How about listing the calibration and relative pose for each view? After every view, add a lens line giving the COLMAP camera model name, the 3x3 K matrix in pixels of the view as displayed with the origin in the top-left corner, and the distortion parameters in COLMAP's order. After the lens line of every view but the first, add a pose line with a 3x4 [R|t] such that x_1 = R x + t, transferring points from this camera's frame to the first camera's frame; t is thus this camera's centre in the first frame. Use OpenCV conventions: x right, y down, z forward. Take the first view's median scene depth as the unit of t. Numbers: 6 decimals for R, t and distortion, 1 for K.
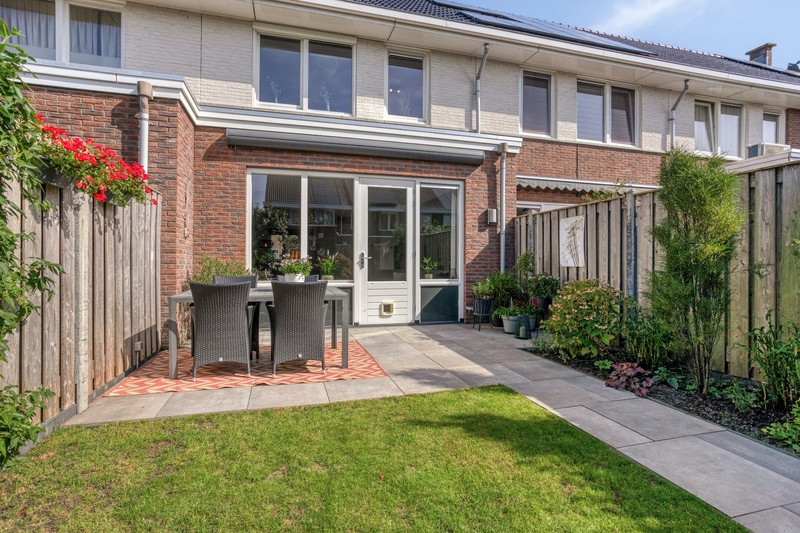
lens RADIAL K [[411.7, 0, 401.6], [0, 411.7, 256.8], [0, 0, 1]] dist [-0.029578, 0.015969]
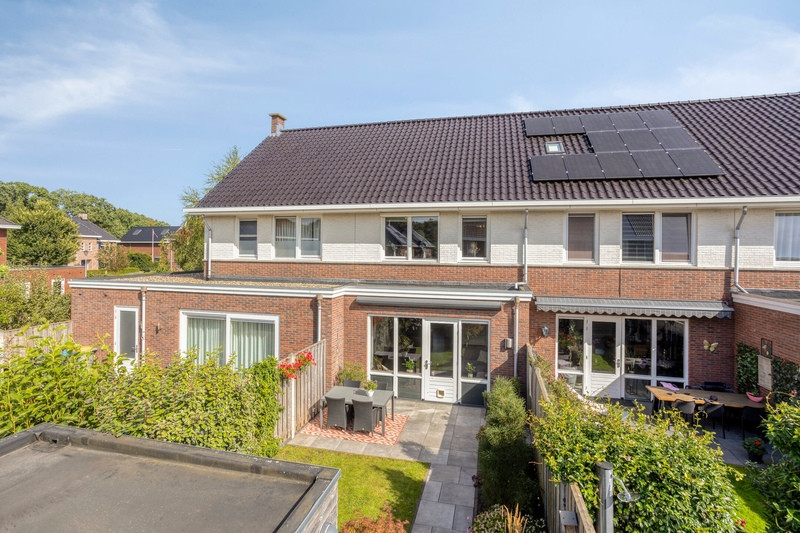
lens RADIAL K [[411.7, 0, 384.5], [0, 411.7, 247.2], [0, 0, 1]] dist [-0.029578, 0.015969]
pose [[0.861992, -0.000313, -0.506922, 0.641608], [0.000181, 1.000000, -0.000309, -0.492499], [0.506922, 0.000175, 0.861992, -0.614632]]
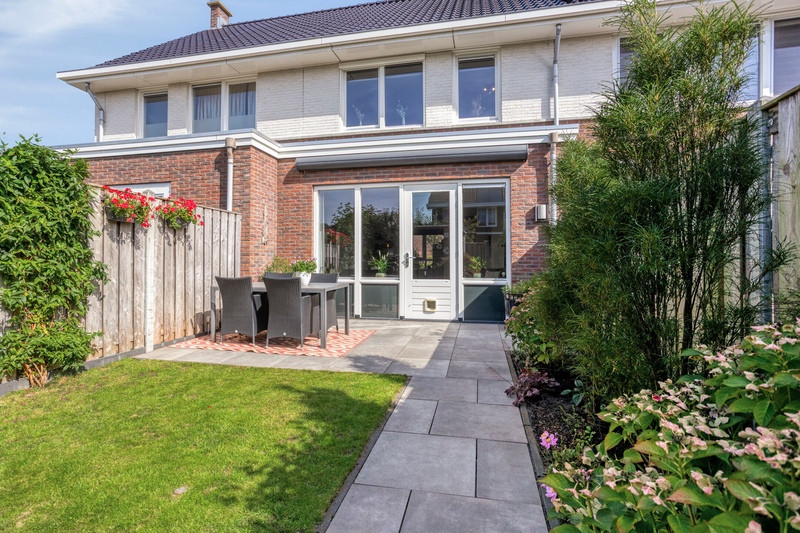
lens RADIAL K [[411.7, 0, 375.4], [0, 411.7, 249.4], [0, 0, 1]] dist [-0.029578, 0.015969]
pose [[0.866584, -0.014912, -0.498808, 0.379718], [0.009732, 0.999868, -0.012983, -0.005993], [0.498936, 0.006397, 0.866615, 0.001038]]
